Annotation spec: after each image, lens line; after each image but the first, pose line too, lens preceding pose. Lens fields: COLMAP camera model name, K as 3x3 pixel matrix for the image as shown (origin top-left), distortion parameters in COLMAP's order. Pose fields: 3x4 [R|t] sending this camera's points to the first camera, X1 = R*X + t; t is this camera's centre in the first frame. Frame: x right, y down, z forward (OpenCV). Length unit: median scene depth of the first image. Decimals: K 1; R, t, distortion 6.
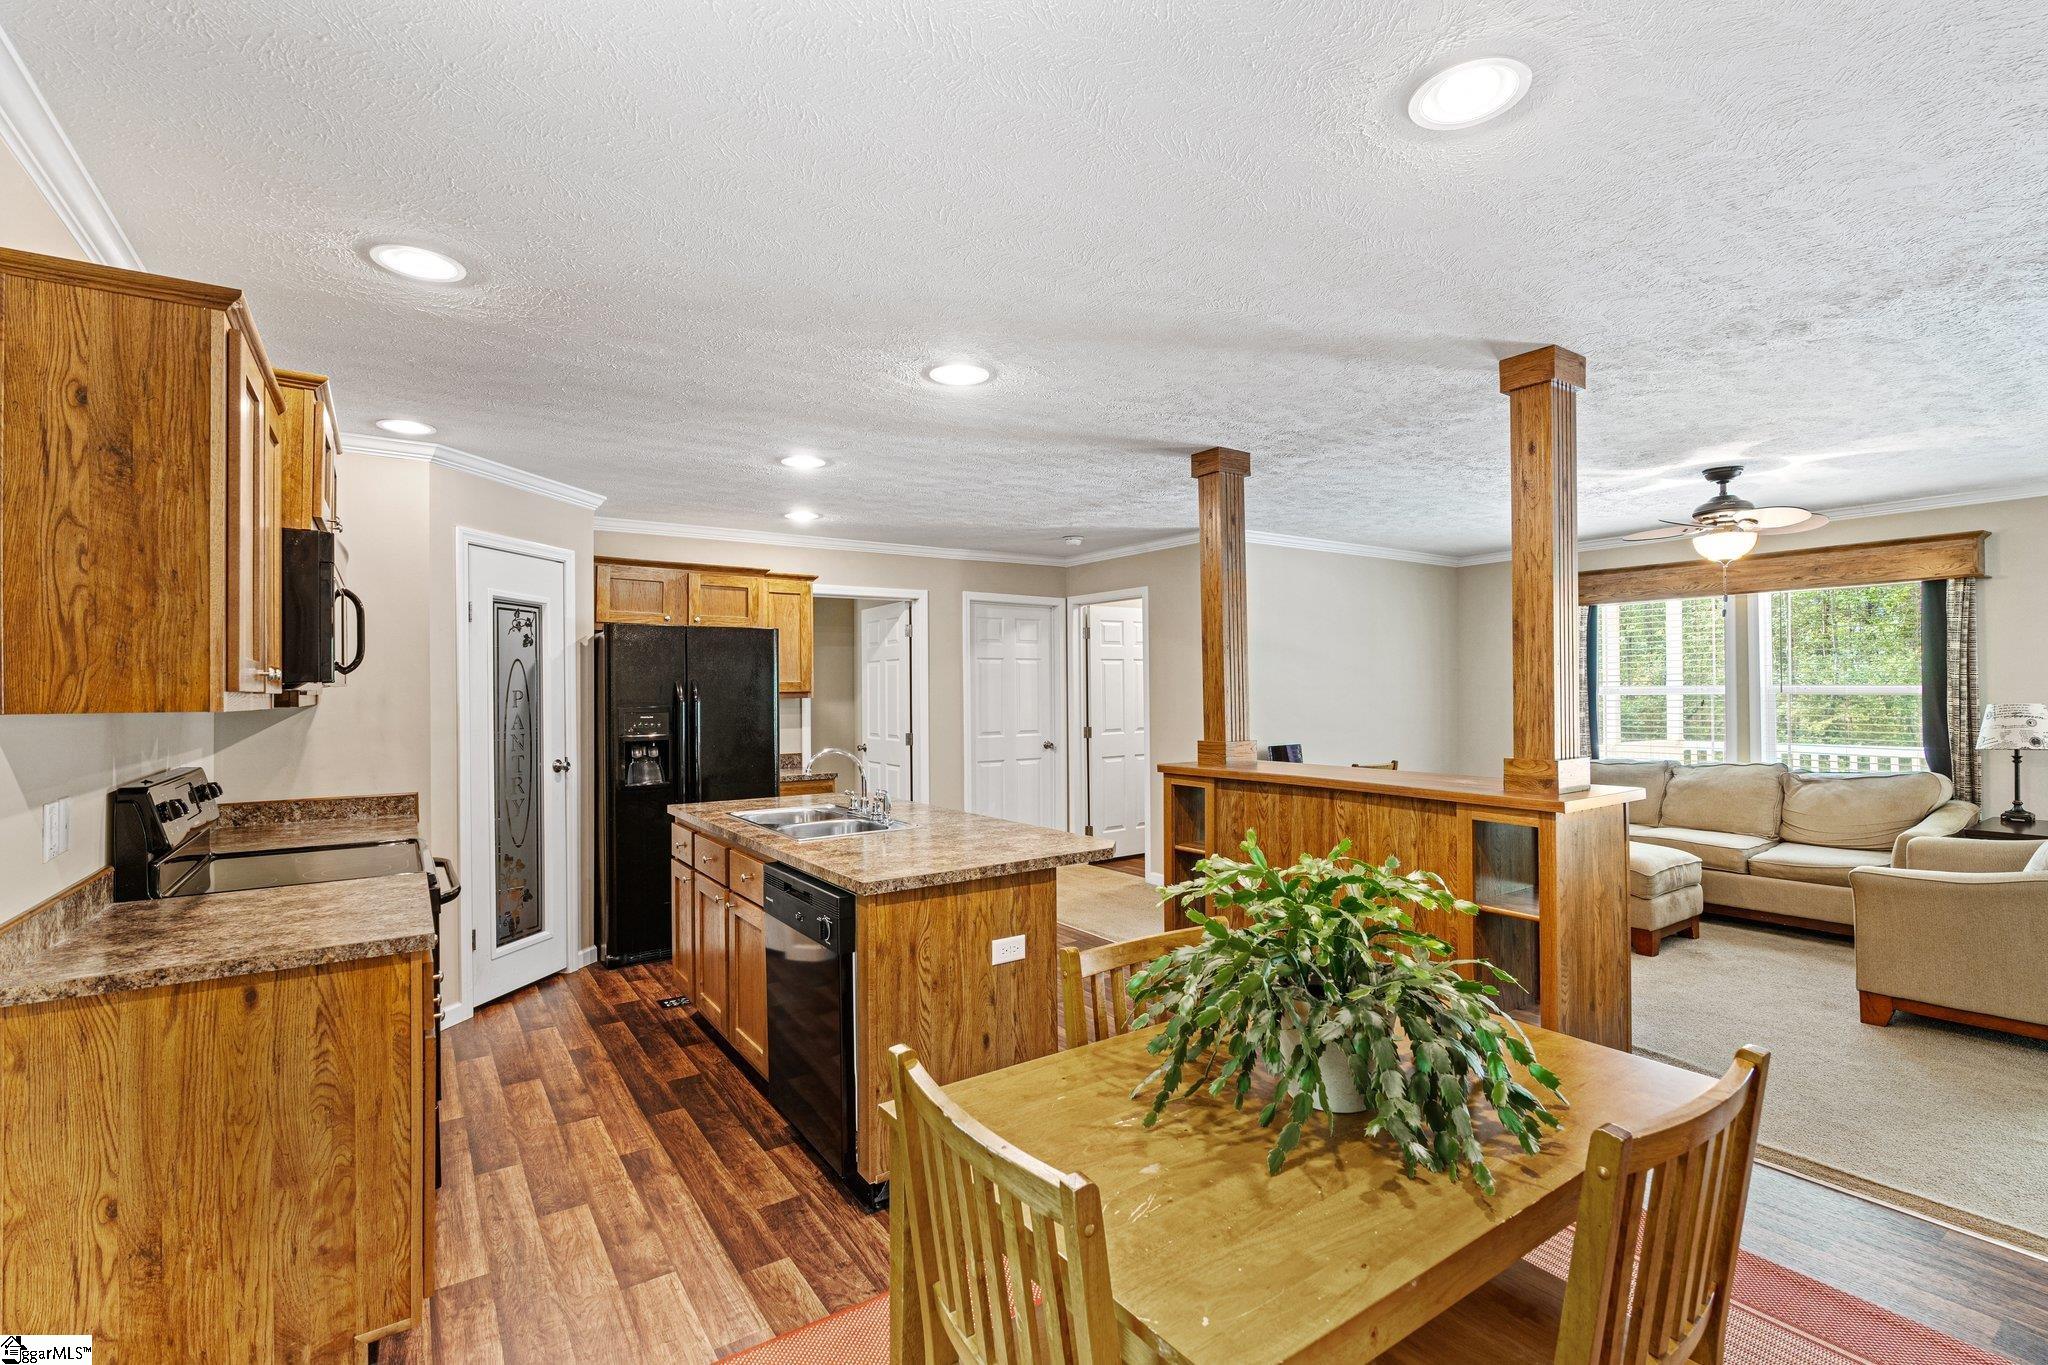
lens RADIAL K [[921.2, 0, 1027.7], [0, 921.2, 700.8], [0, 0, 1]] dist [-0.003611, 0.001530]
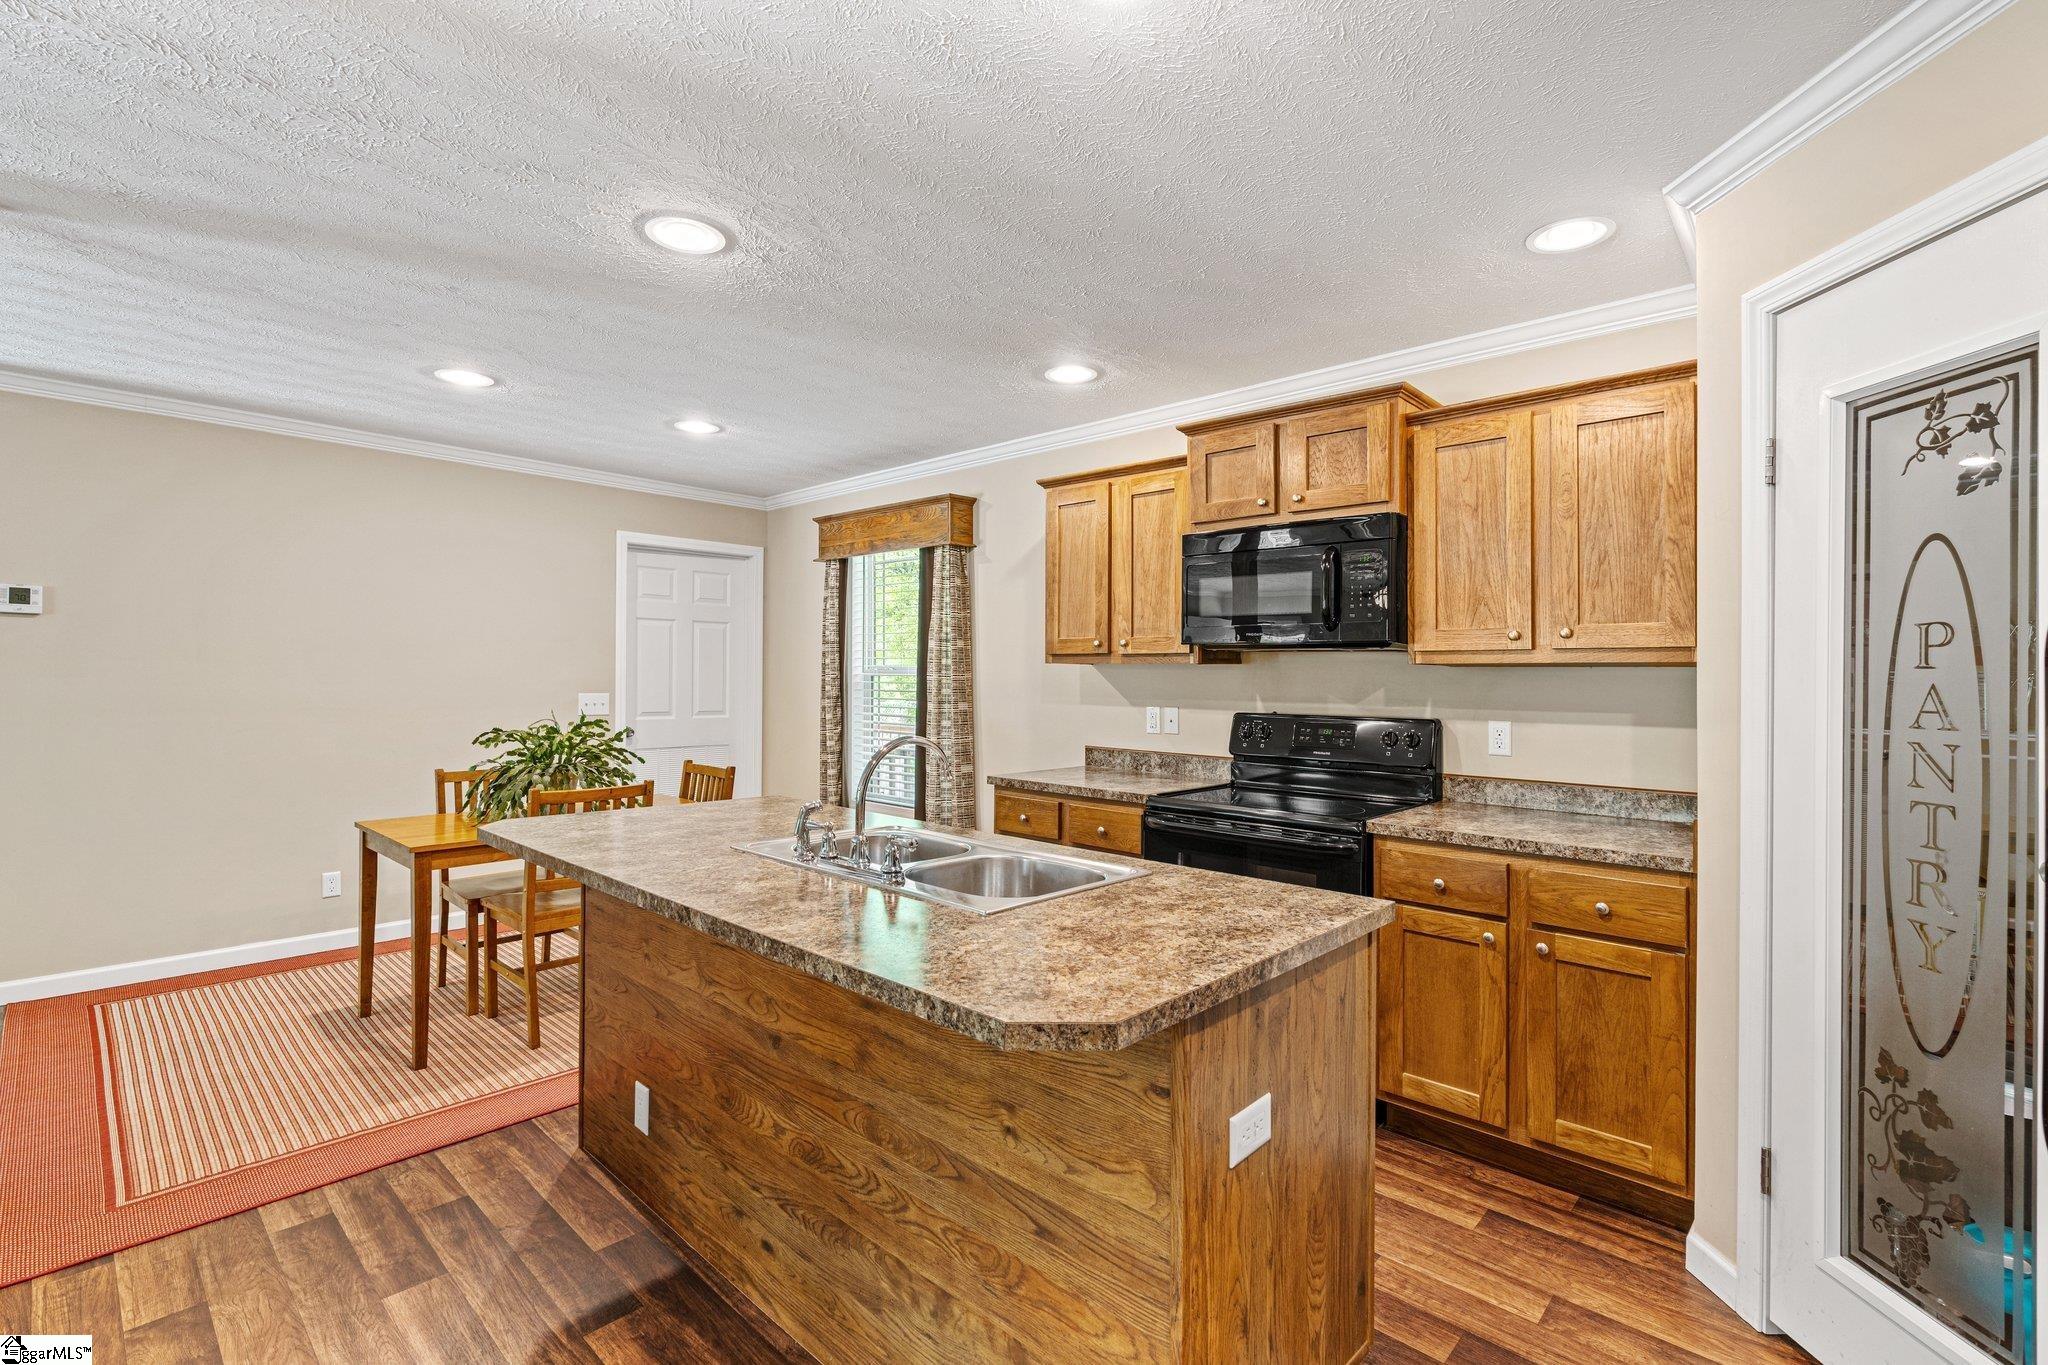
lens RADIAL K [[921.2, 0, 1013.7], [0, 921.2, 680.7], [0, 0, 1]] dist [-0.003611, 0.001530]
pose [[-0.976743, -0.001914, -0.214405, -0.107894], [-0.005049, 0.999888, 0.014073, 0.007882], [0.214354, 0.014828, -0.976643, 1.118621]]
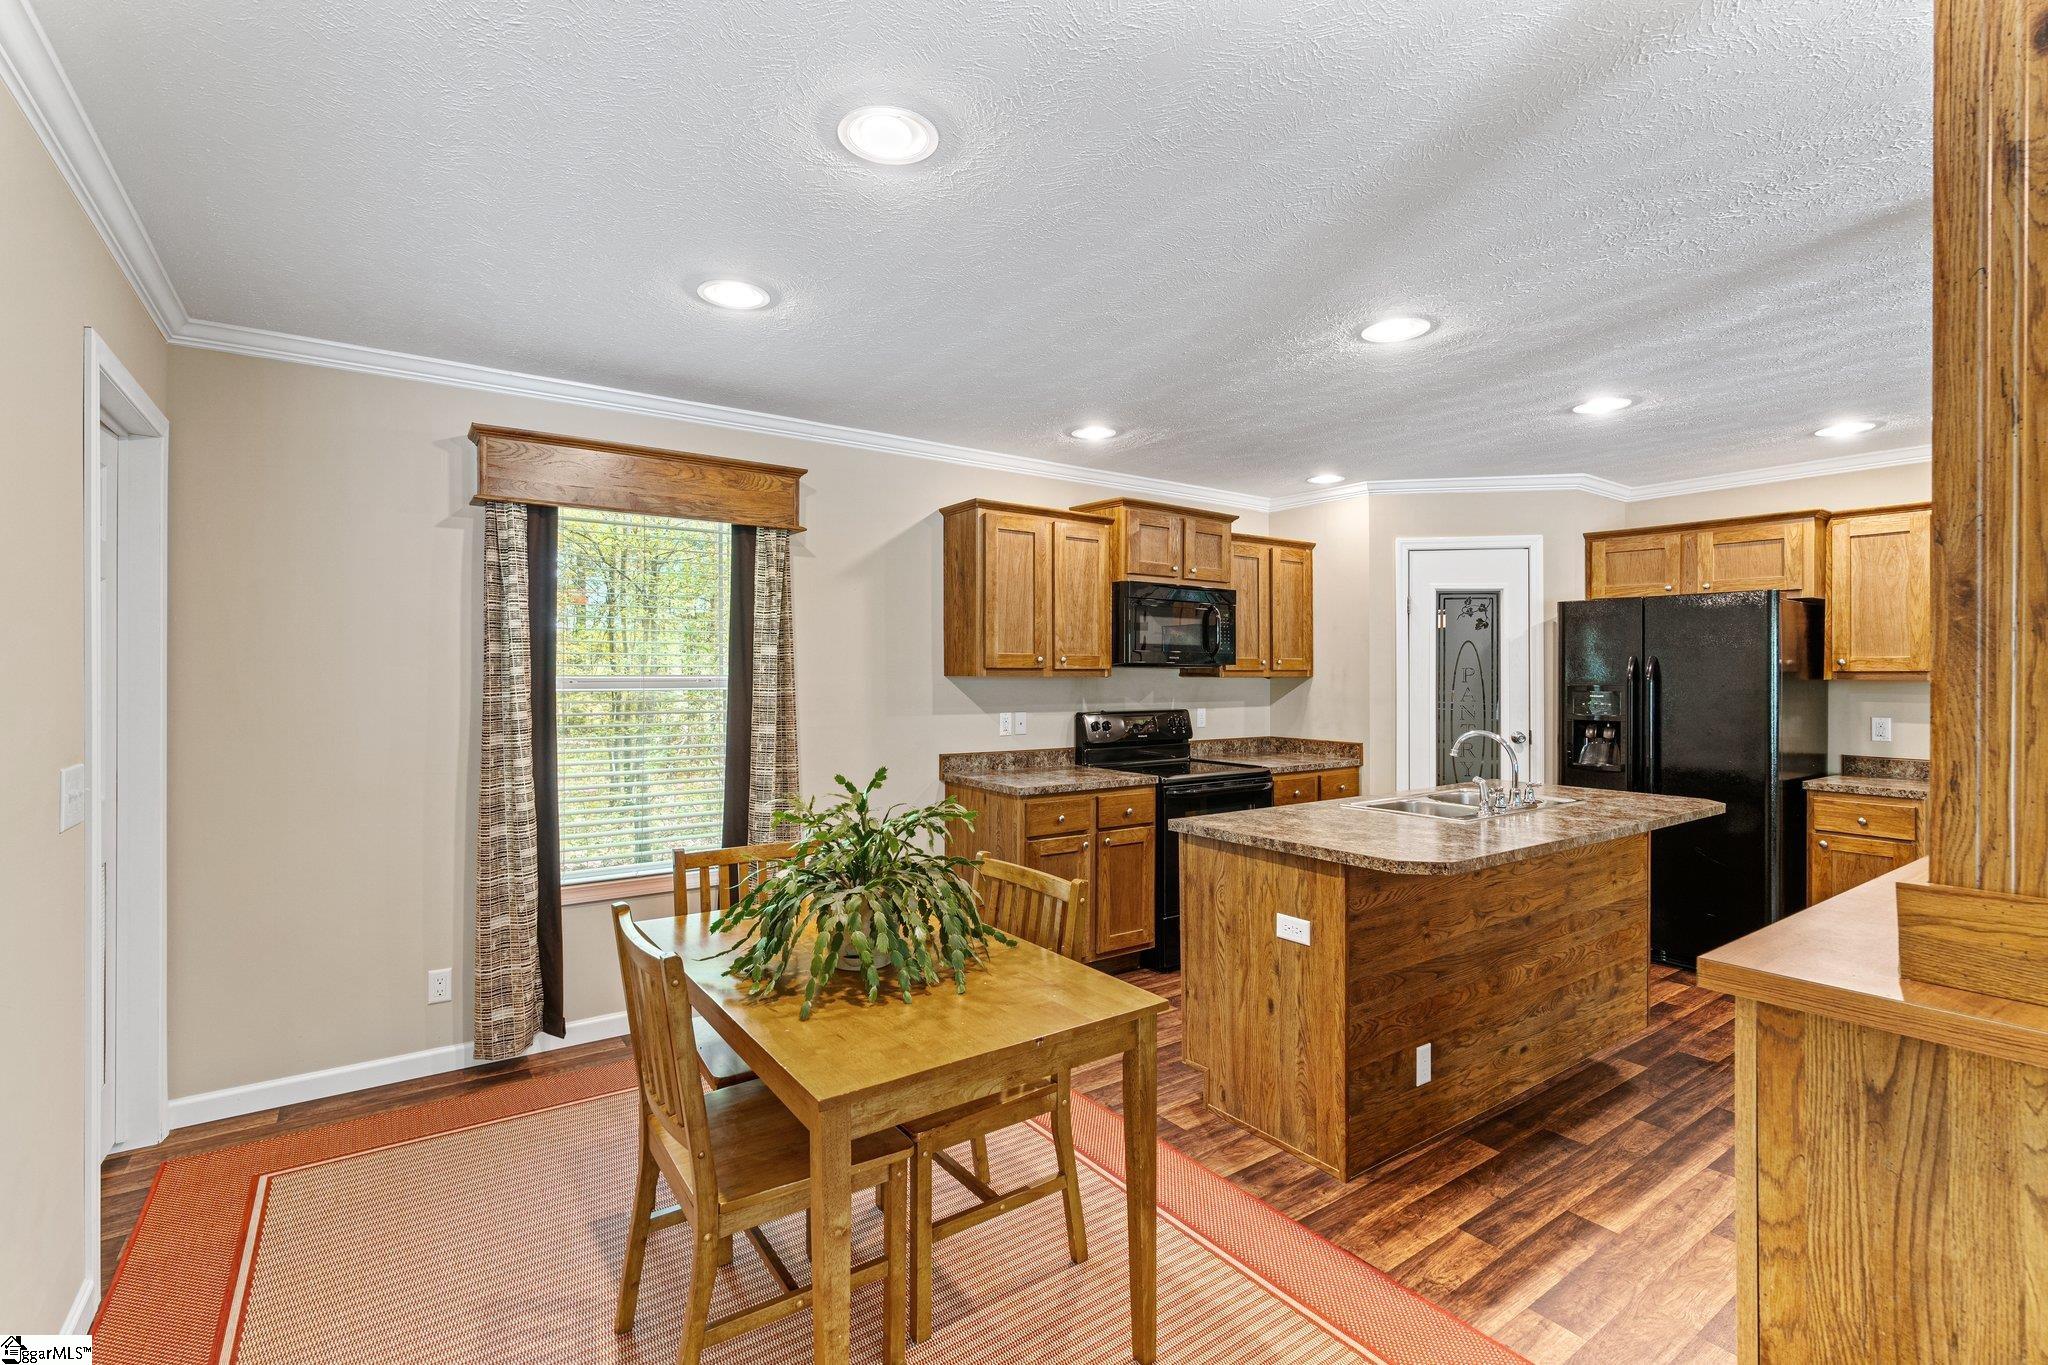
lens RADIAL K [[921.2, 0, 1029.8], [0, 921.2, 678.6], [0, 0, 1]] dist [-0.003611, 0.001530]
pose [[0.016349, 0.015808, -0.999741, 0.525564], [-0.012122, 0.999805, 0.015611, -0.007695], [0.999793, 0.011863, 0.016537, 0.375270]]
